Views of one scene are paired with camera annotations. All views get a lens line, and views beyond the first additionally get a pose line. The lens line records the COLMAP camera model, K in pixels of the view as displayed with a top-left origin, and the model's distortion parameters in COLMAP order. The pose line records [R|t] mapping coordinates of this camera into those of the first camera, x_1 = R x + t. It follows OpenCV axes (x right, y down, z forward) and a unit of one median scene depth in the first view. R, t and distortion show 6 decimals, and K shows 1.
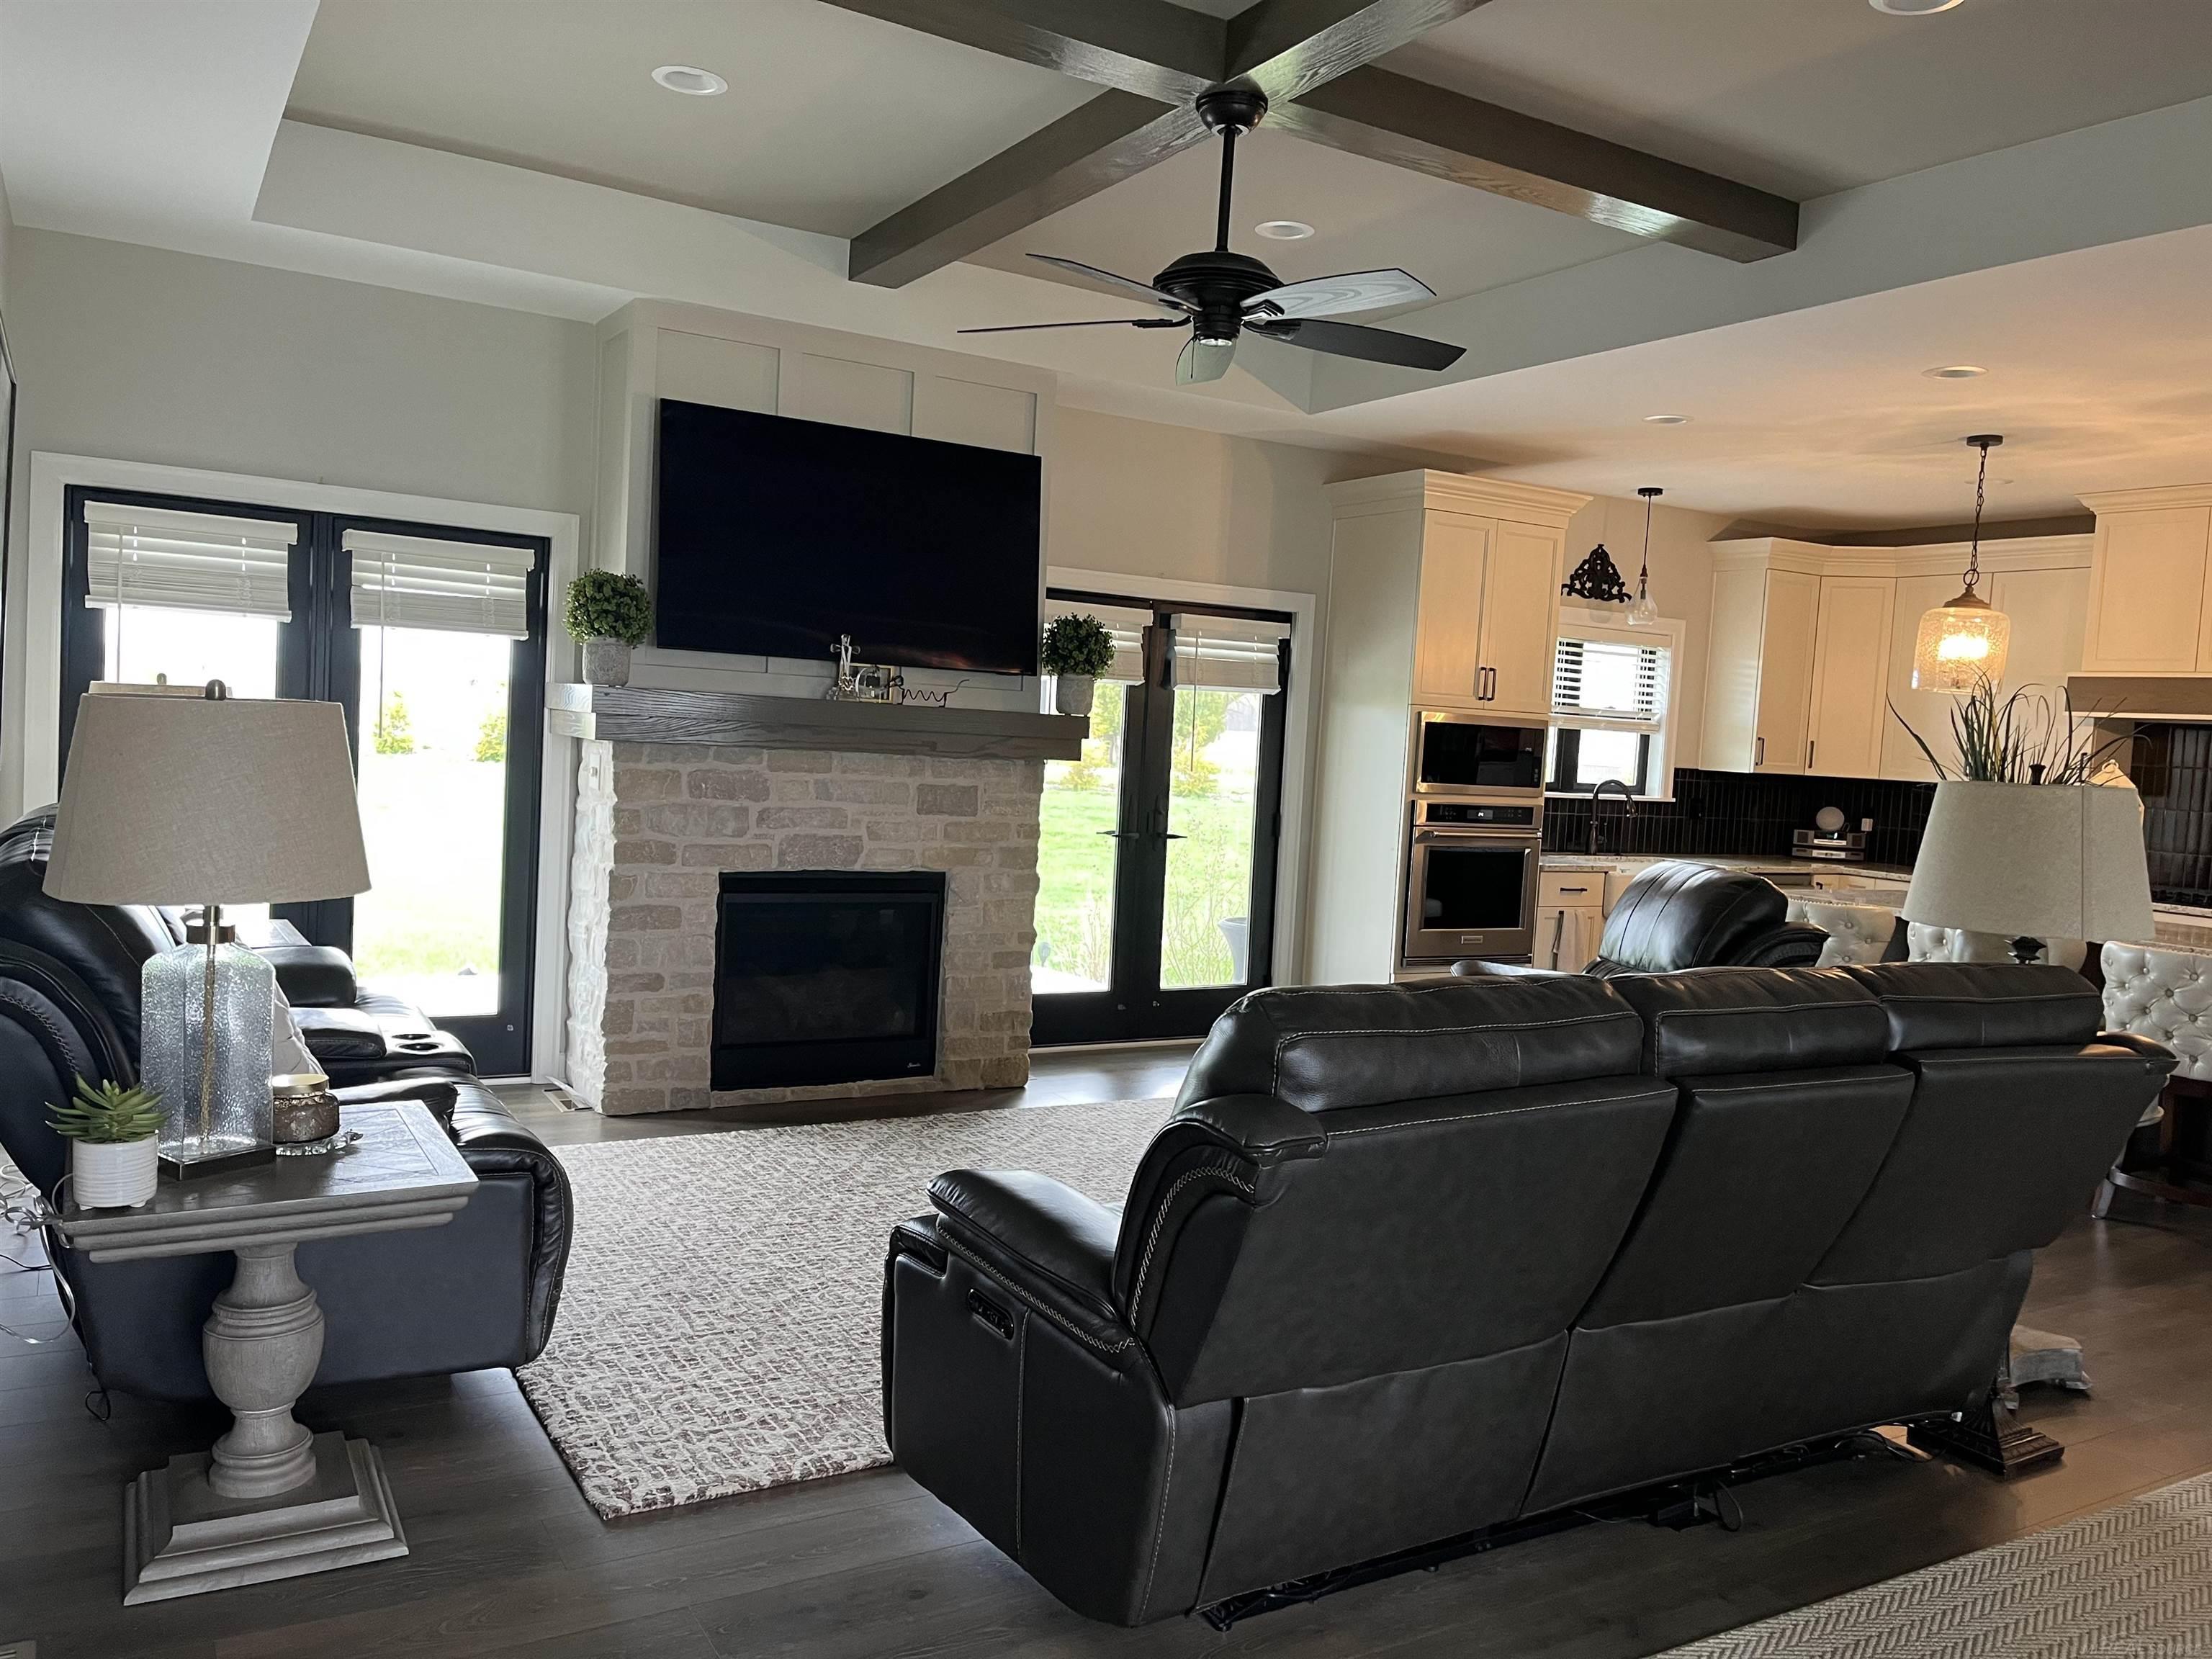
lens RADIAL K [[1666.1, 0, 1096.3], [0, 1666.1, 838.1], [0, 0, 1]] dist [0.062681, -0.088061]
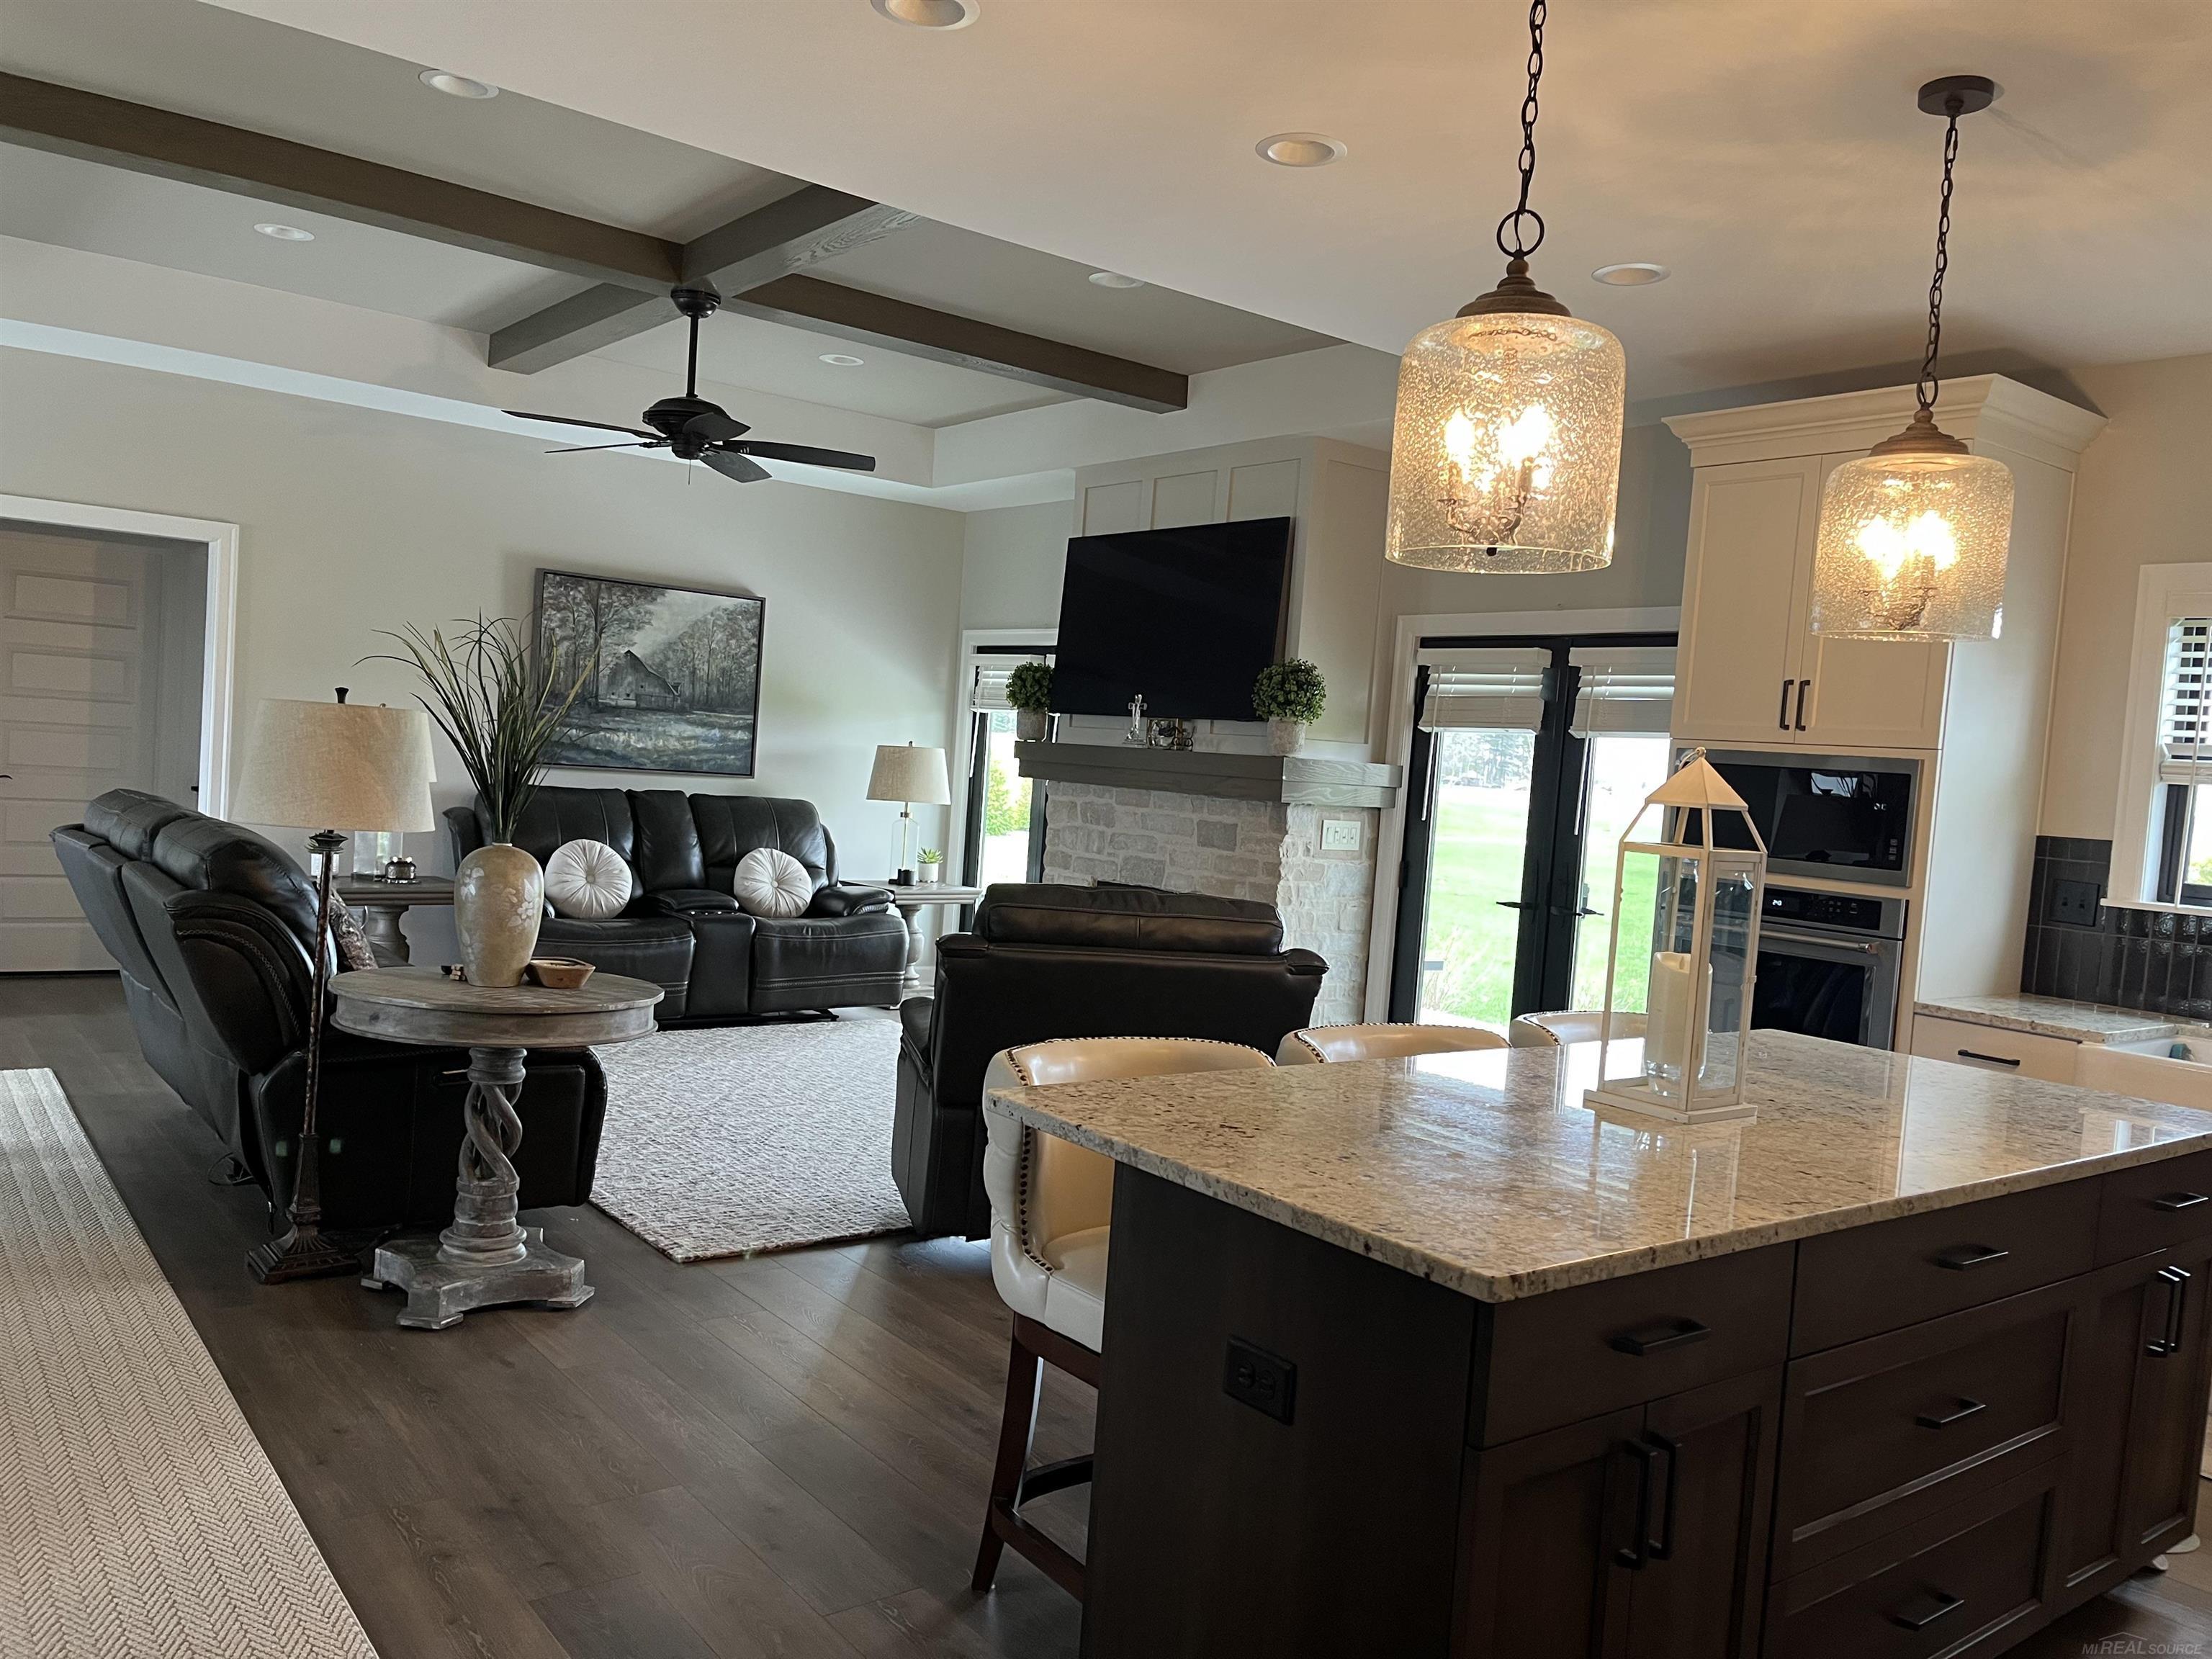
lens RADIAL K [[1666.1, 0, 1095.6], [0, 1666.1, 844.4], [0, 0, 1]] dist [0.062681, -0.088061]
pose [[0.124557, 0.010292, -0.992159, 1.005886], [-0.123856, 0.992286, -0.005256, -0.000621], [0.984452, 0.123540, 0.124871, 0.768580]]
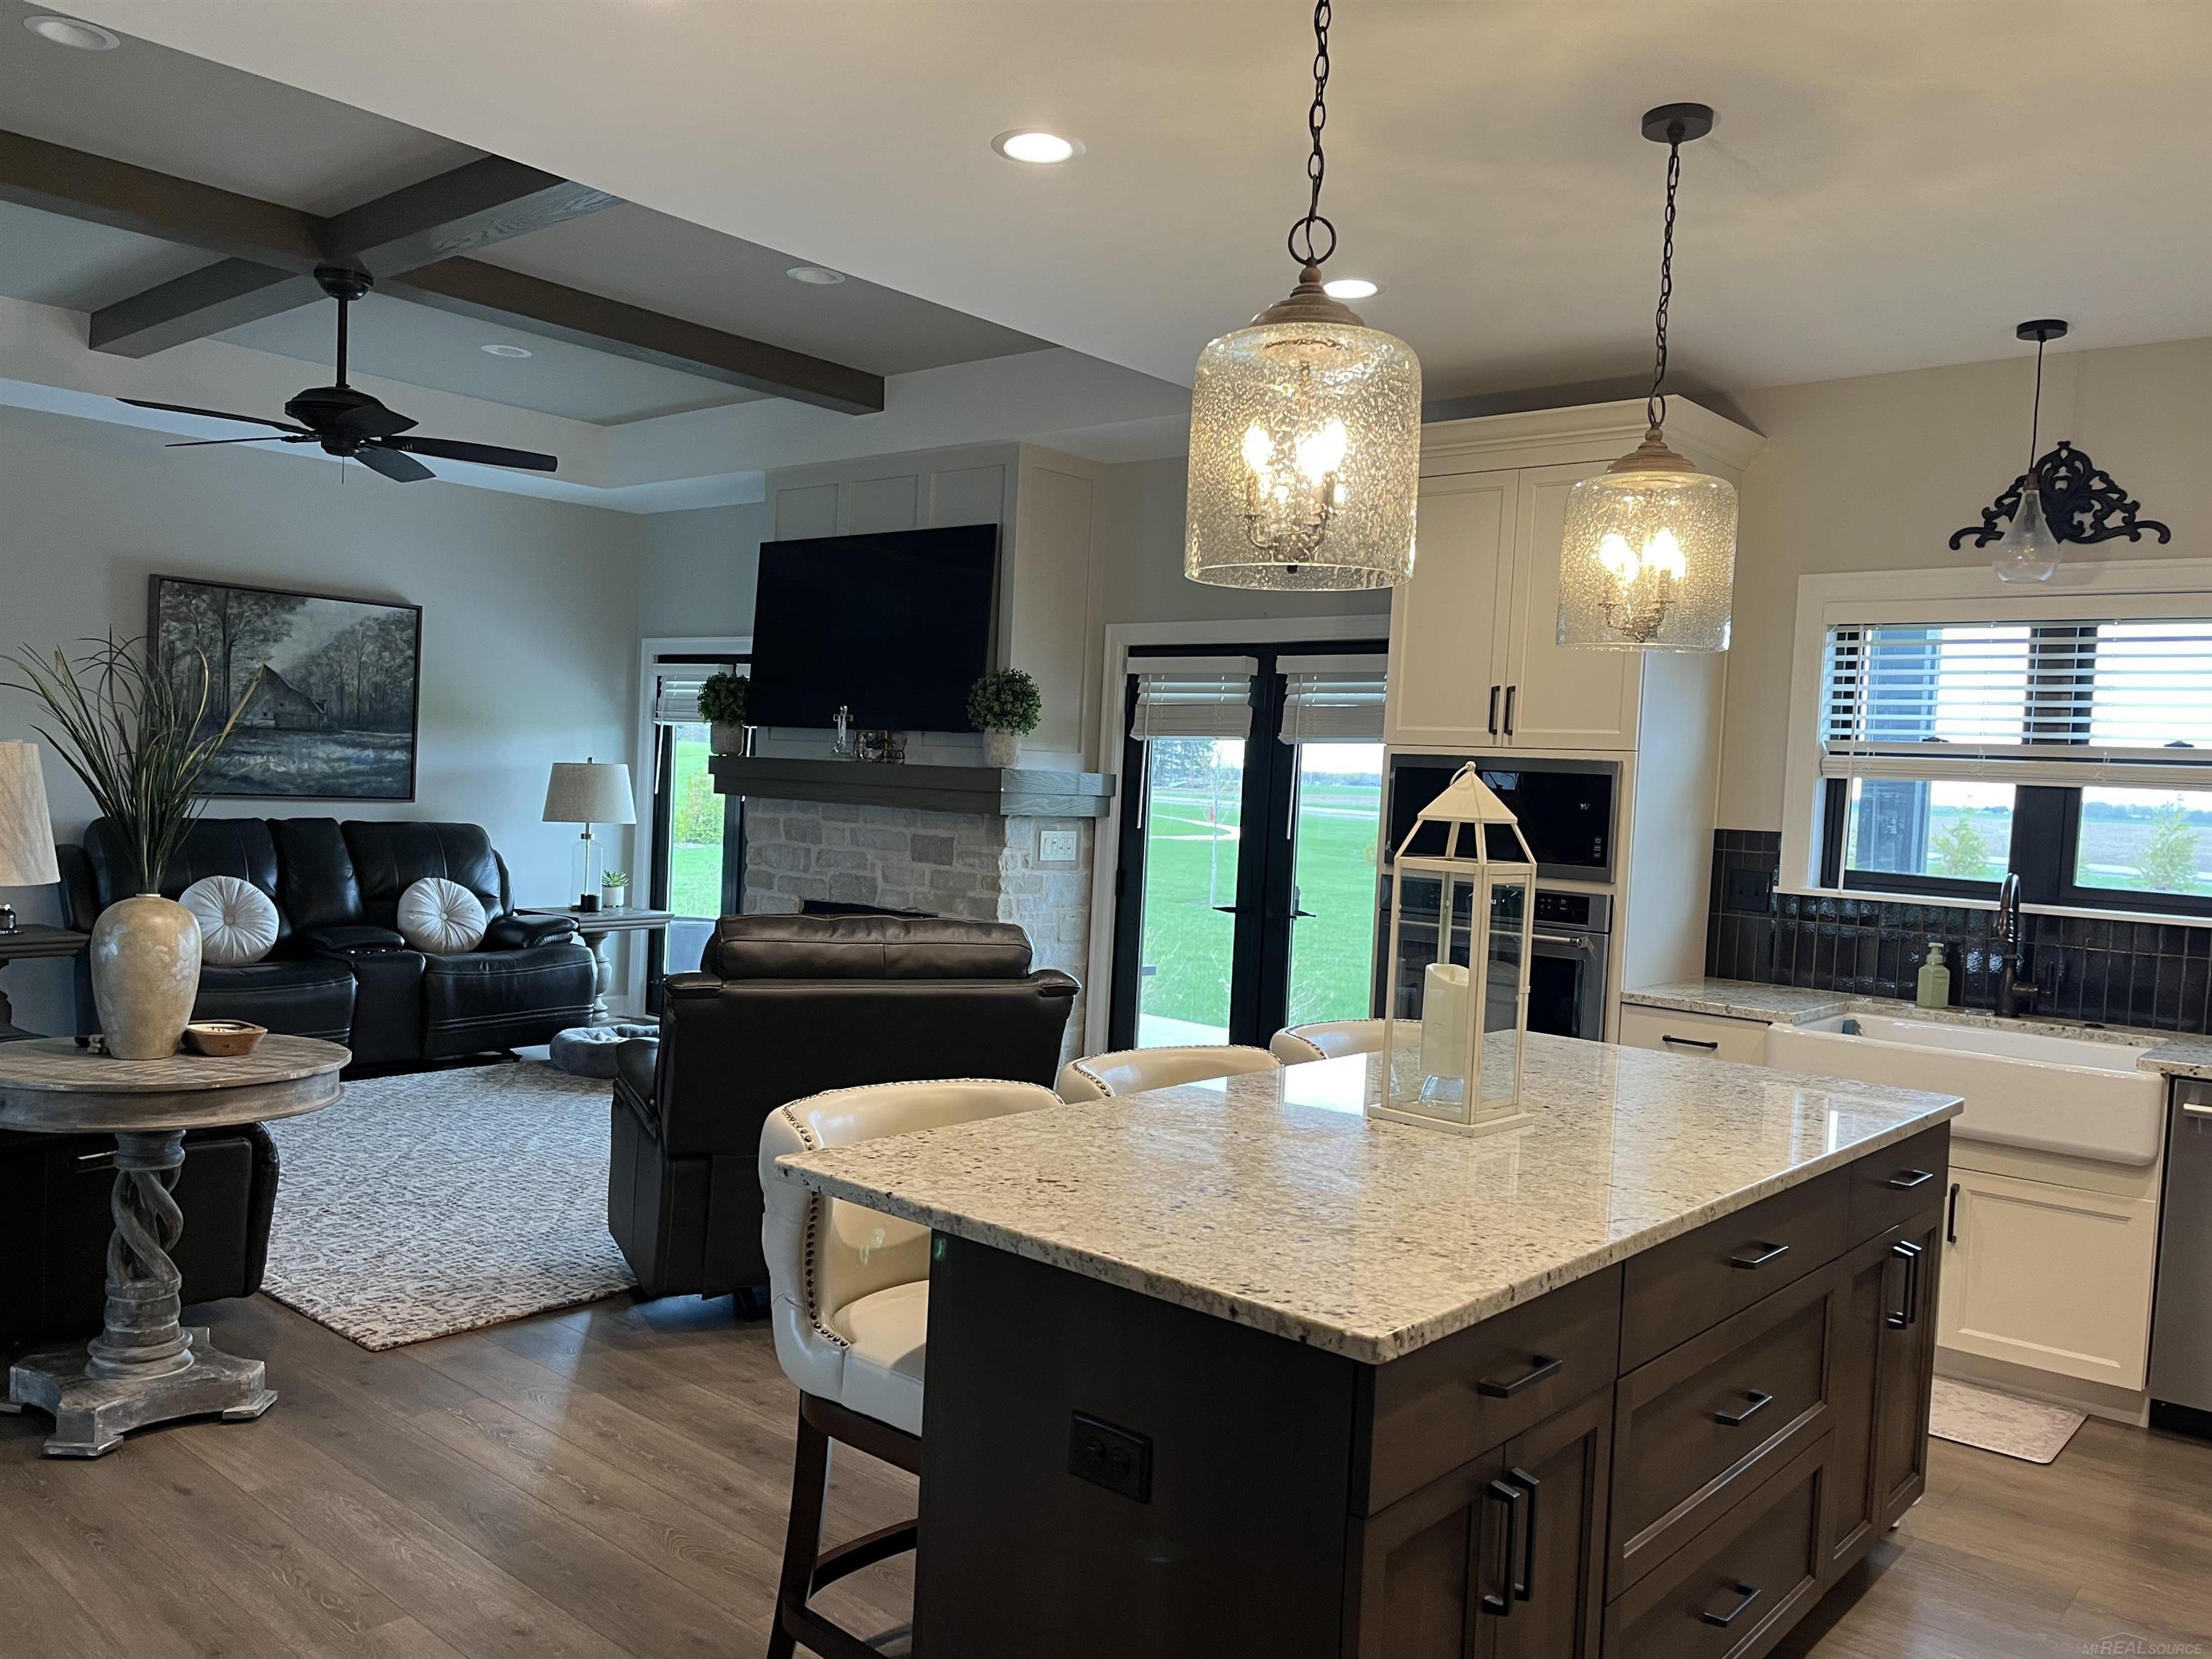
lens RADIAL K [[1666.1, 0, 1098.2], [0, 1666.1, 850.3], [0, 0, 1]] dist [0.062681, -0.088061]
pose [[0.317692, 0.004744, -0.948182, 0.975196], [-0.088260, 0.995794, -0.024590, -0.005078], [0.944077, 0.091498, 0.316774, 0.745058]]
